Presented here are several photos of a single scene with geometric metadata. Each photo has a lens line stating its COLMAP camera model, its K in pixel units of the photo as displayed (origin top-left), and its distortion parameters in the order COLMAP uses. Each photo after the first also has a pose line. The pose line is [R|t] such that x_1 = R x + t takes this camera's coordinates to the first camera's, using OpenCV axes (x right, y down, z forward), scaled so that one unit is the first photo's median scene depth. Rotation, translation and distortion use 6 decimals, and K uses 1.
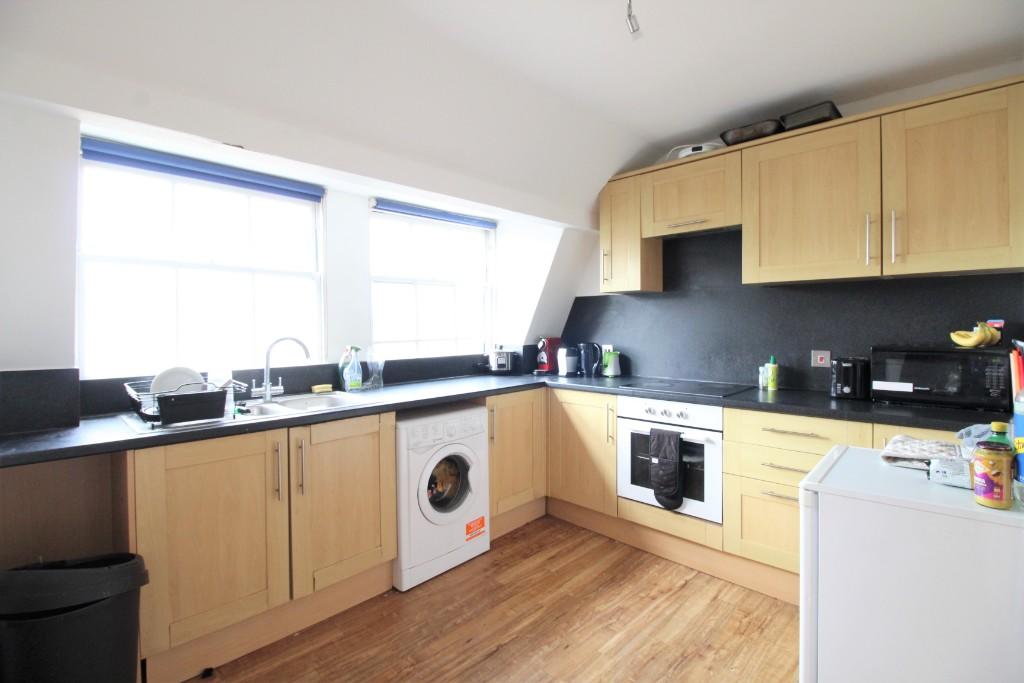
lens RADIAL K [[473.2, 0, 513.9], [0, 473.2, 335.3], [0, 0, 1]] dist [-0.001964, -0.011662]
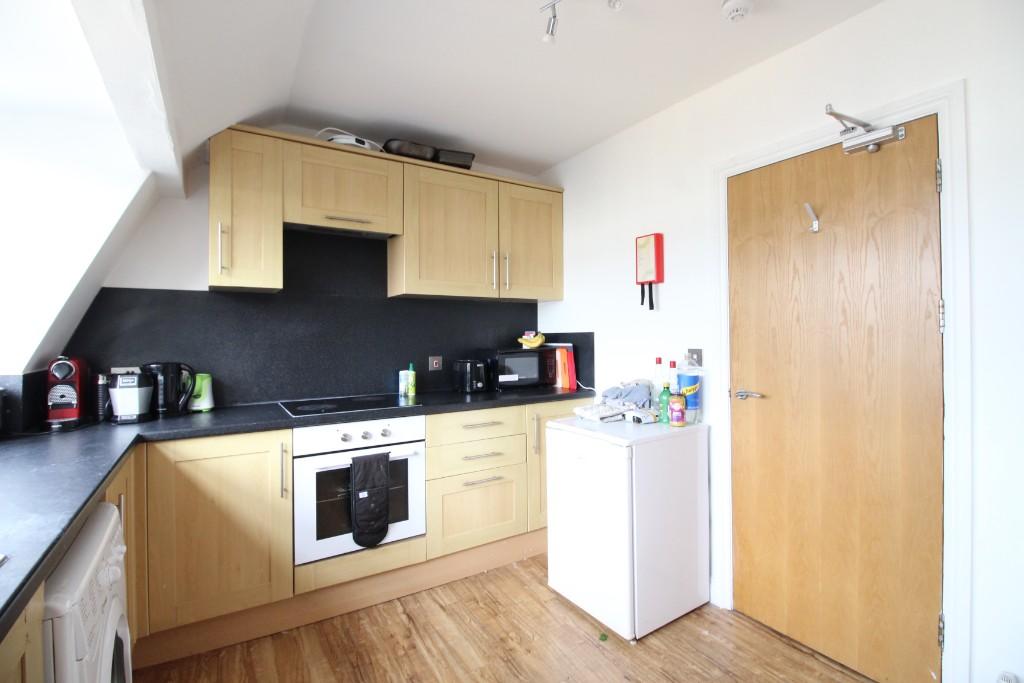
lens RADIAL K [[473.2, 0, 513.9], [0, 473.2, 335.3], [0, 0, 1]] dist [-0.001964, -0.011662]
pose [[0.236072, 0.008899, 0.971695, -0.456071], [0.029030, 0.999447, -0.016206, 0.004508], [-0.971302, 0.032034, 0.235683, 0.537700]]
